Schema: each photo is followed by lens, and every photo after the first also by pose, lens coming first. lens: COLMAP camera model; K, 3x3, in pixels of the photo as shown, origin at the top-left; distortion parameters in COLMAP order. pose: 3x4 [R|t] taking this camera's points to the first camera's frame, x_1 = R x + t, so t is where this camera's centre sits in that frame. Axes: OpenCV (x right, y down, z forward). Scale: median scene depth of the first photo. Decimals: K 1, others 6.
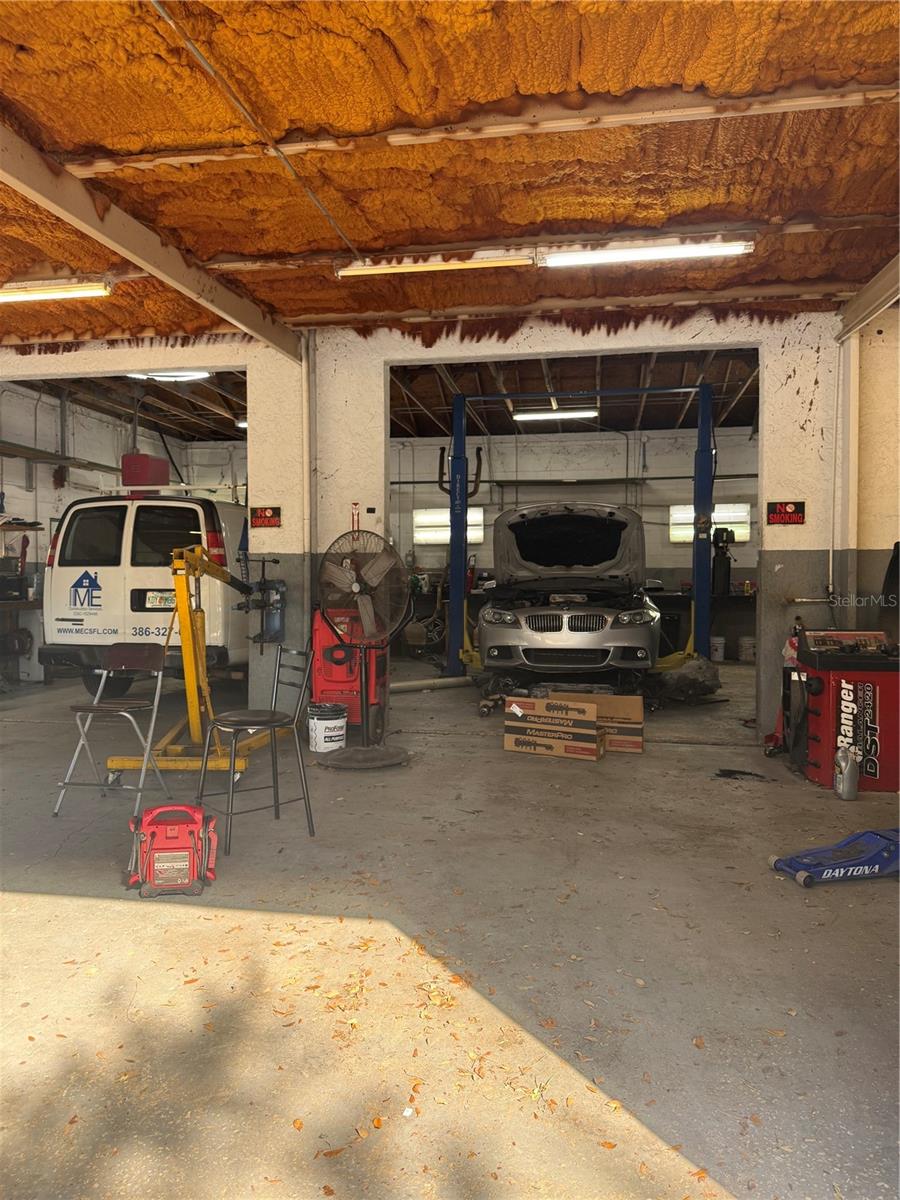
lens RADIAL K [[871.2, 0, 450.0], [0, 871.2, 600.0], [0, 0, 1]] dist [-0.002200, 0.000310]
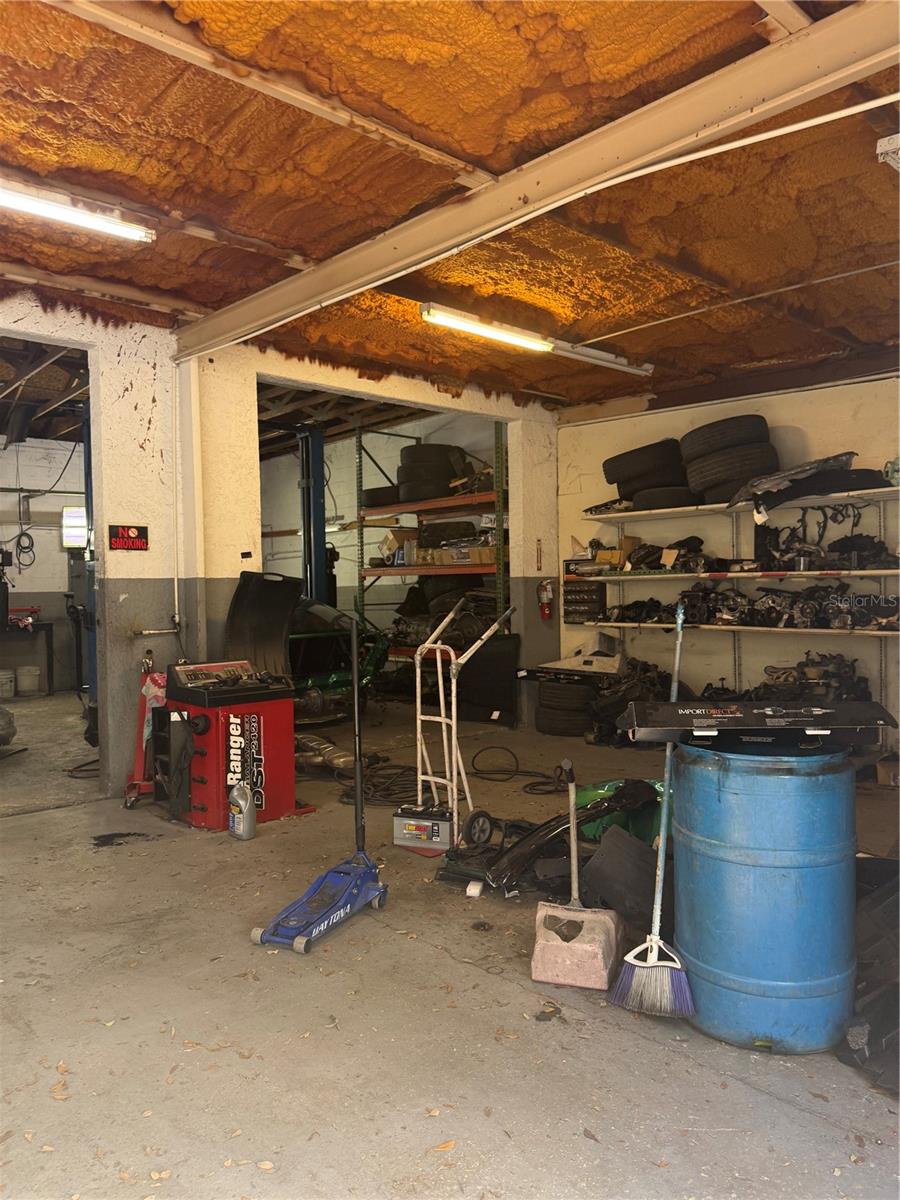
lens RADIAL K [[856.9, 0, 450.0], [0, 856.9, 600.0], [0, 0, 1]] dist [0.111322, -0.135714]
pose [[0.633831, -0.021052, 0.773185, -0.124709], [0.037055, 0.999308, -0.003168, -0.021793], [-0.772584, 0.030658, 0.634172, 0.182994]]
